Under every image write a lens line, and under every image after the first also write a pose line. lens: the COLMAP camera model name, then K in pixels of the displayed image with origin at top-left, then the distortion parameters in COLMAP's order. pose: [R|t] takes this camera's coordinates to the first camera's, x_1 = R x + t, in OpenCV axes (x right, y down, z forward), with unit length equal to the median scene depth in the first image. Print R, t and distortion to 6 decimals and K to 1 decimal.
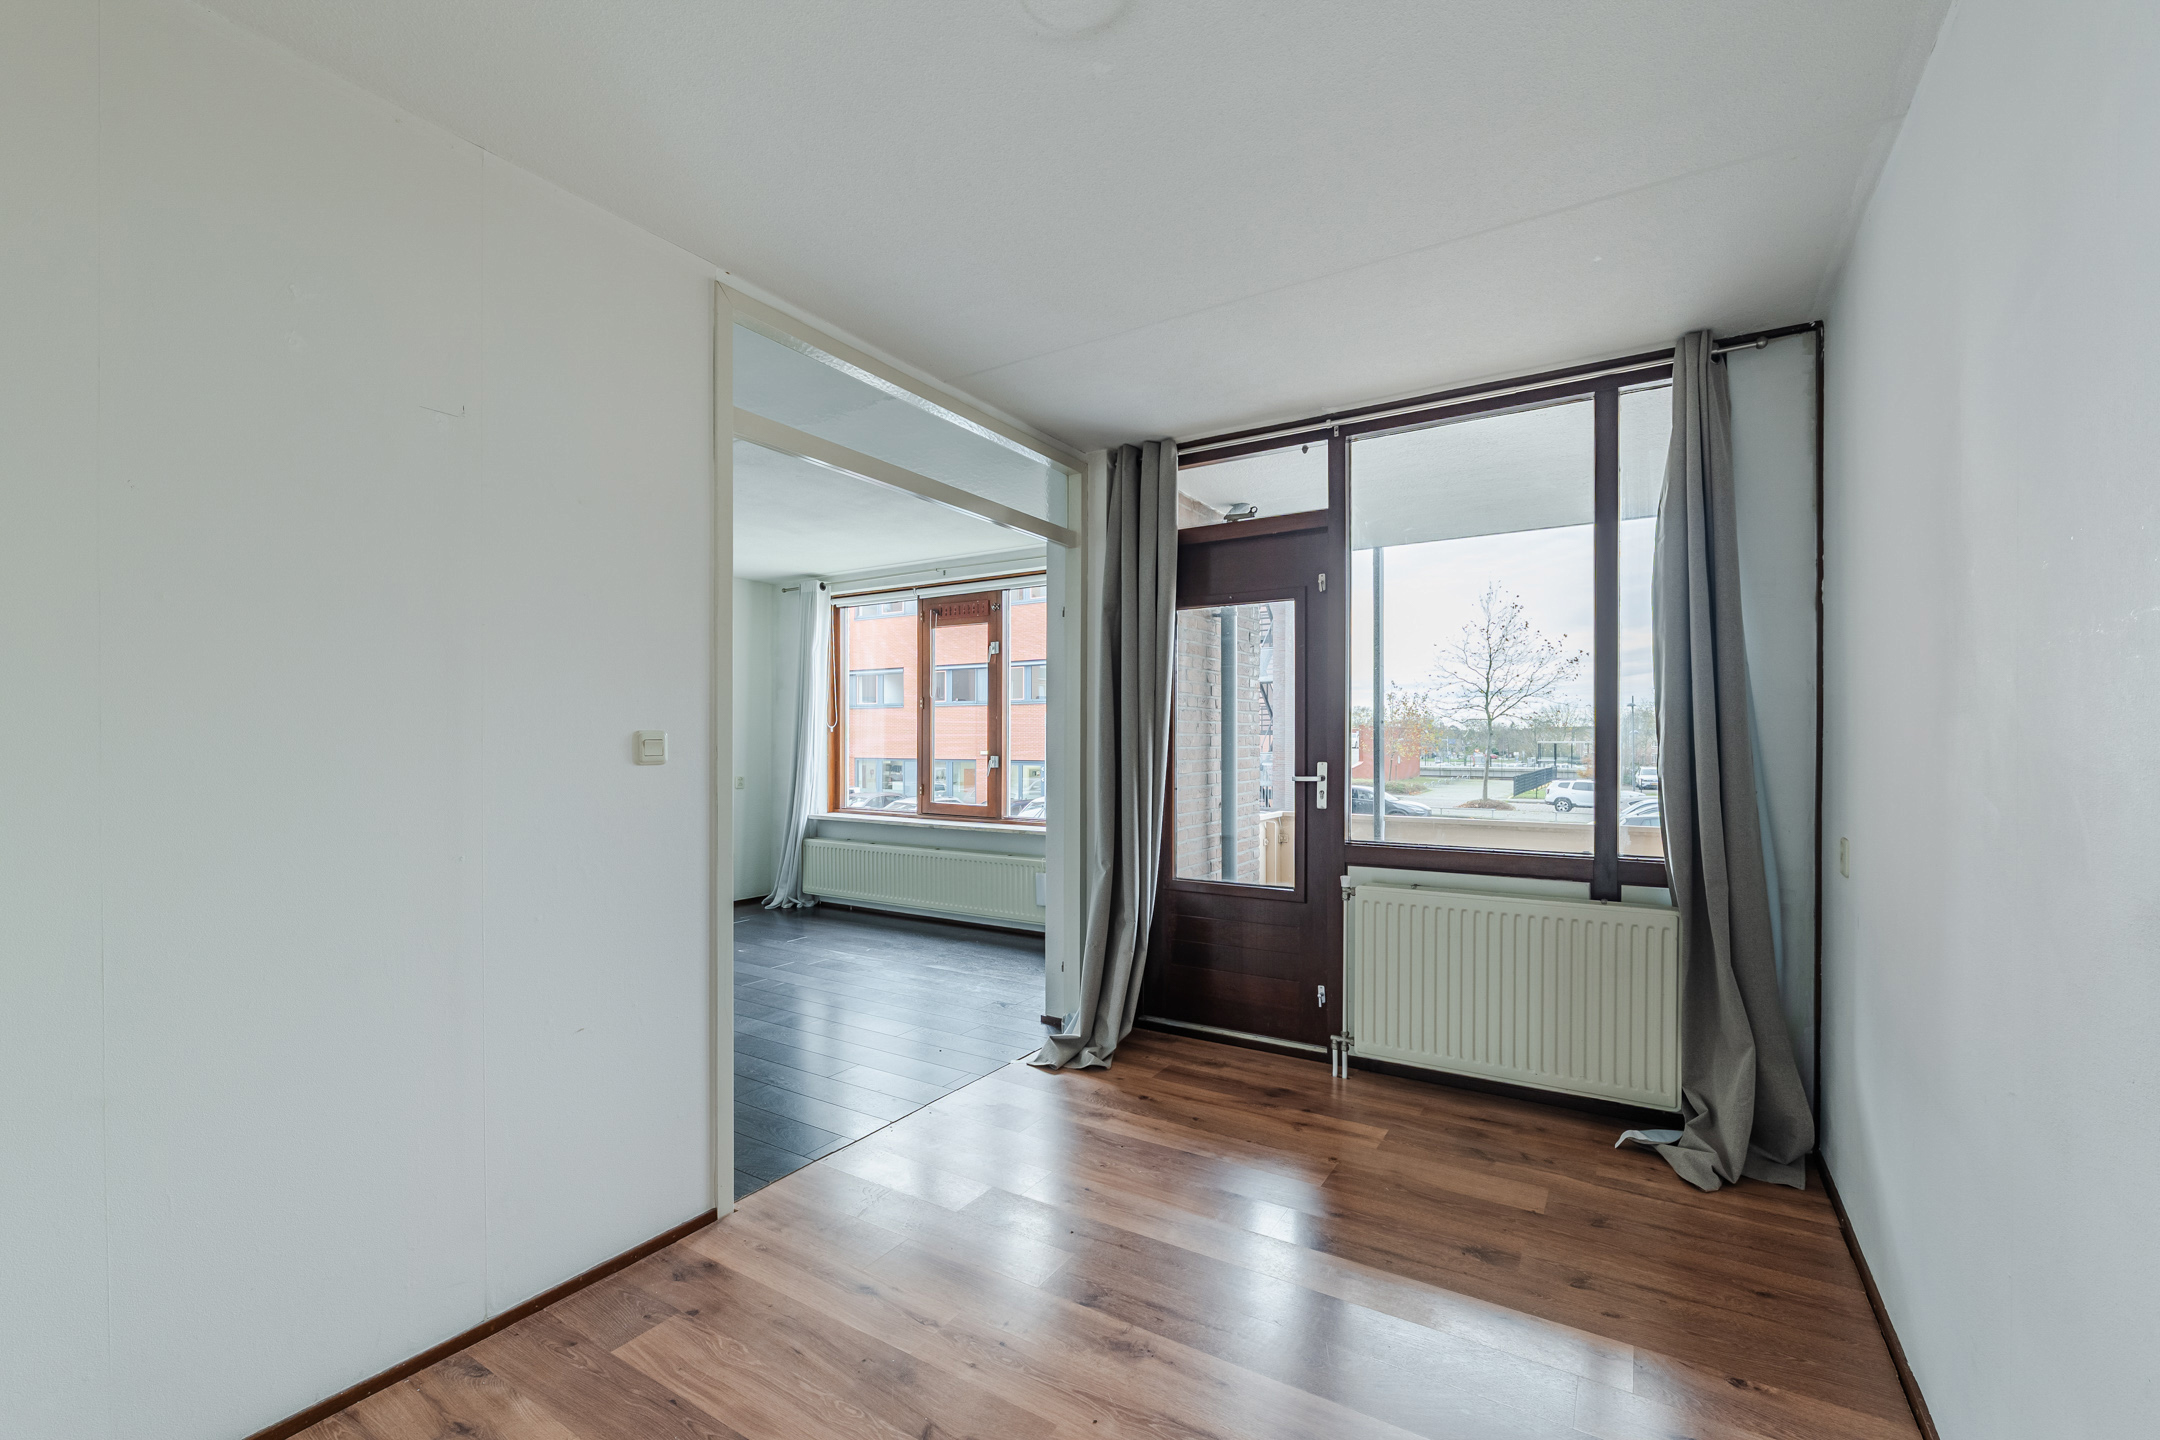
lens RADIAL K [[895.6, 0, 1072.3], [0, 895.6, 738.0], [0, 0, 1]] dist [-0.001557, -0.000176]
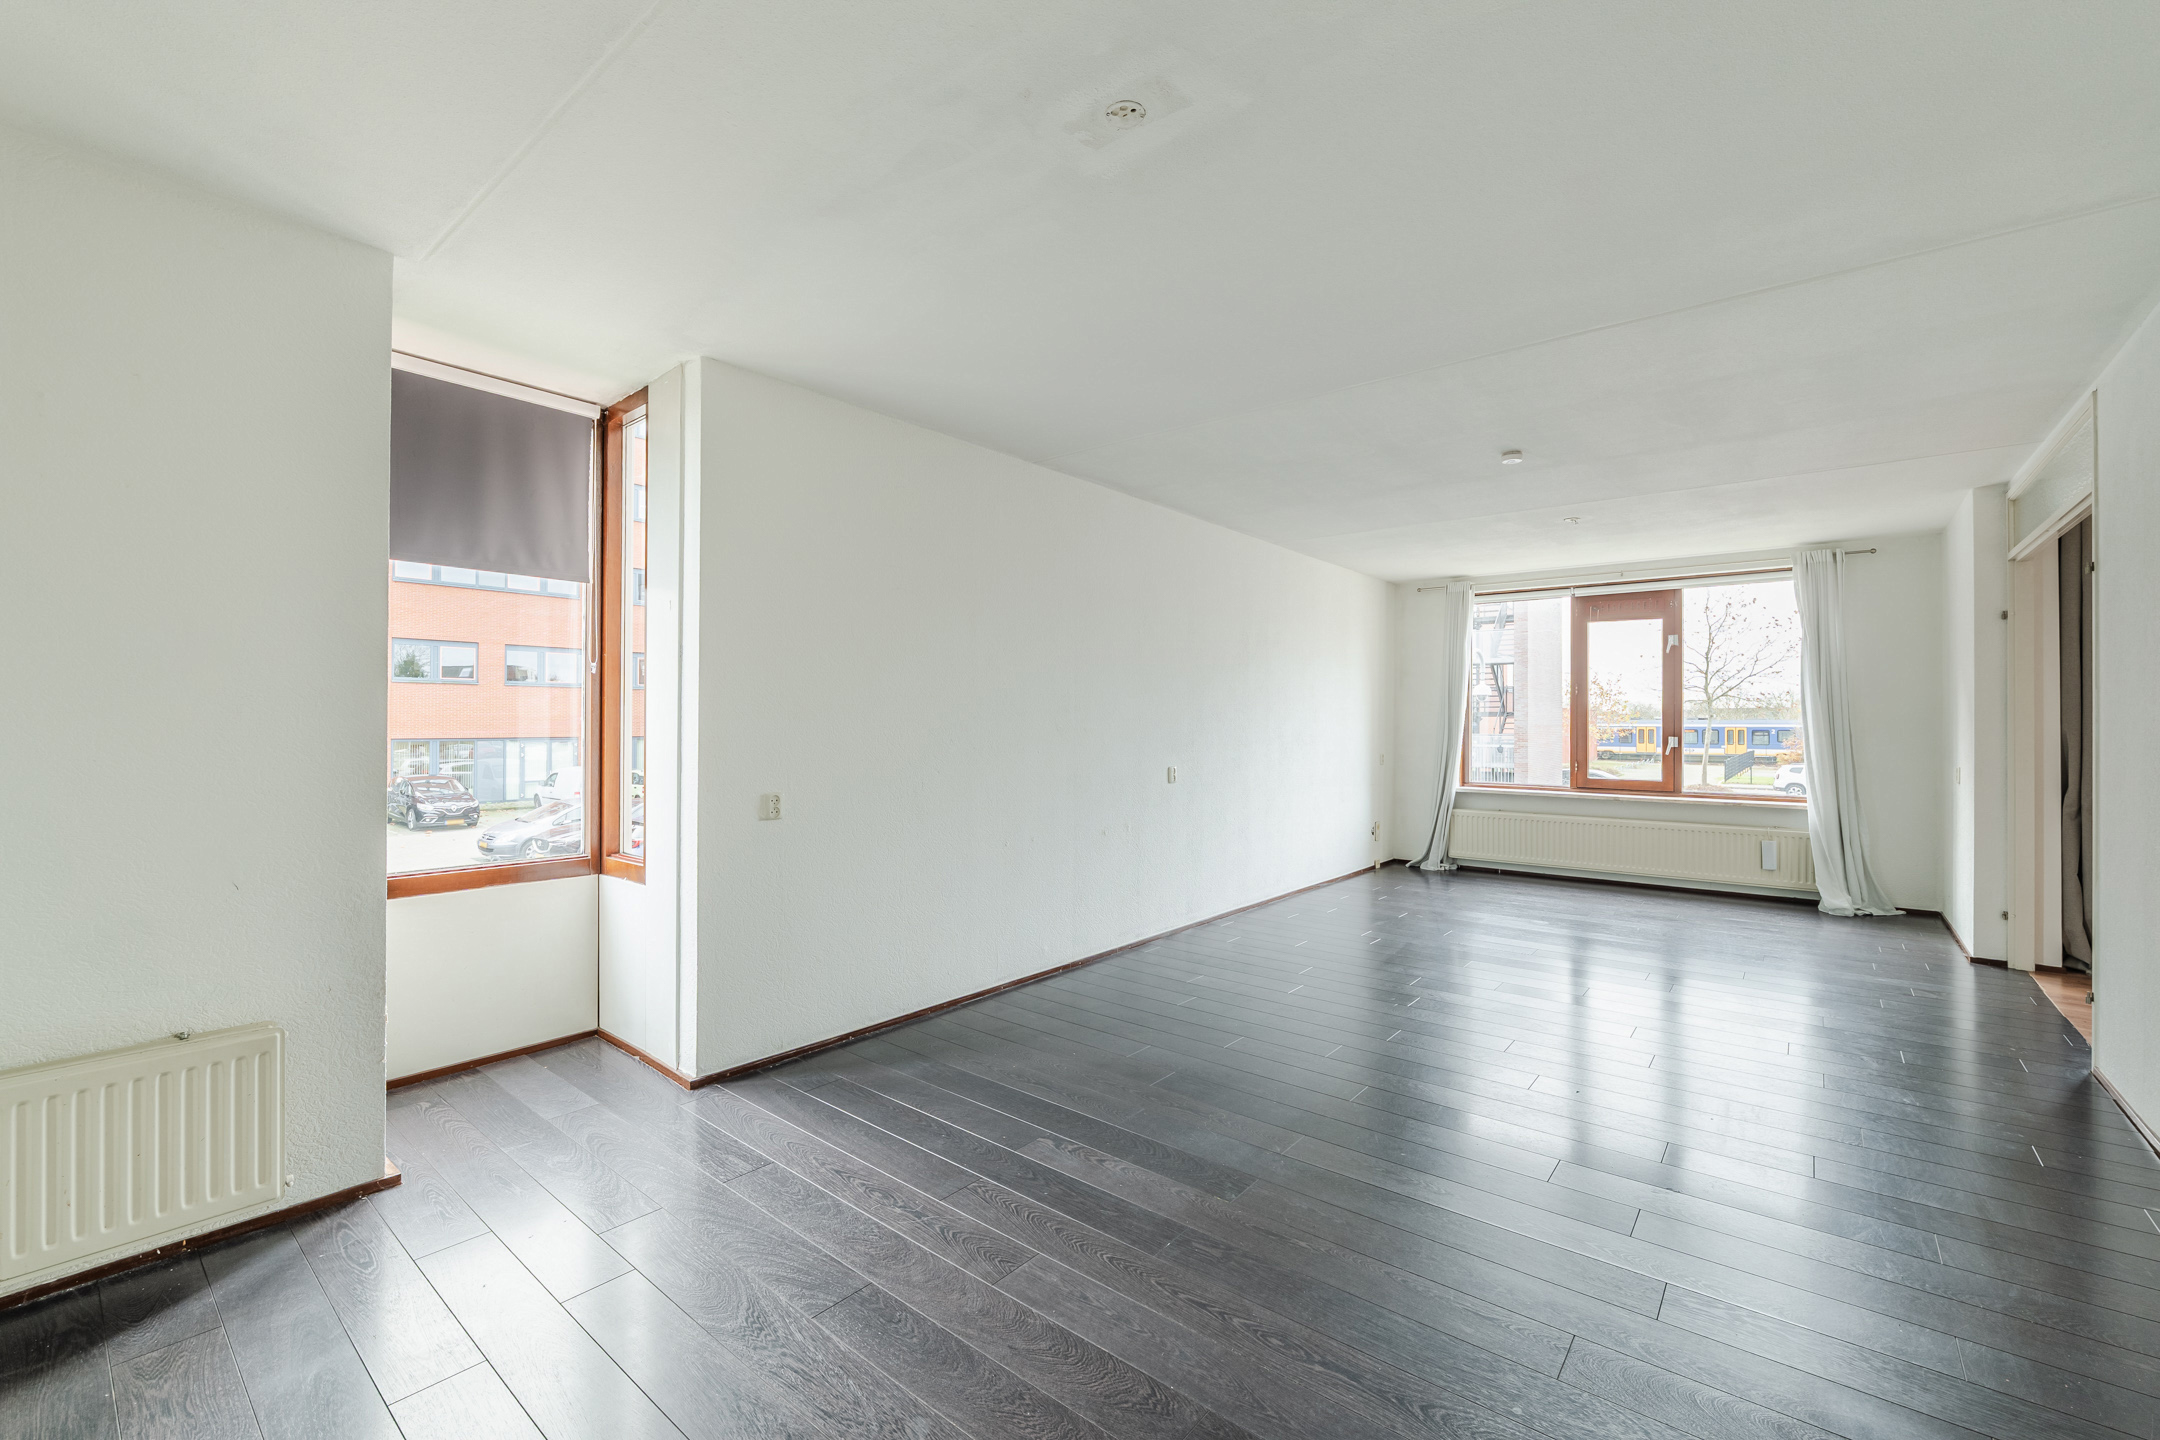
lens RADIAL K [[895.6, 0, 1084.5], [0, 895.6, 716.5], [0, 0, 1]] dist [-0.001557, -0.000176]
pose [[0.993591, 0.002015, -0.113015, -0.494949], [-0.002296, 0.999995, -0.002358, -0.000732], [0.113010, 0.002602, 0.993590, -0.139139]]
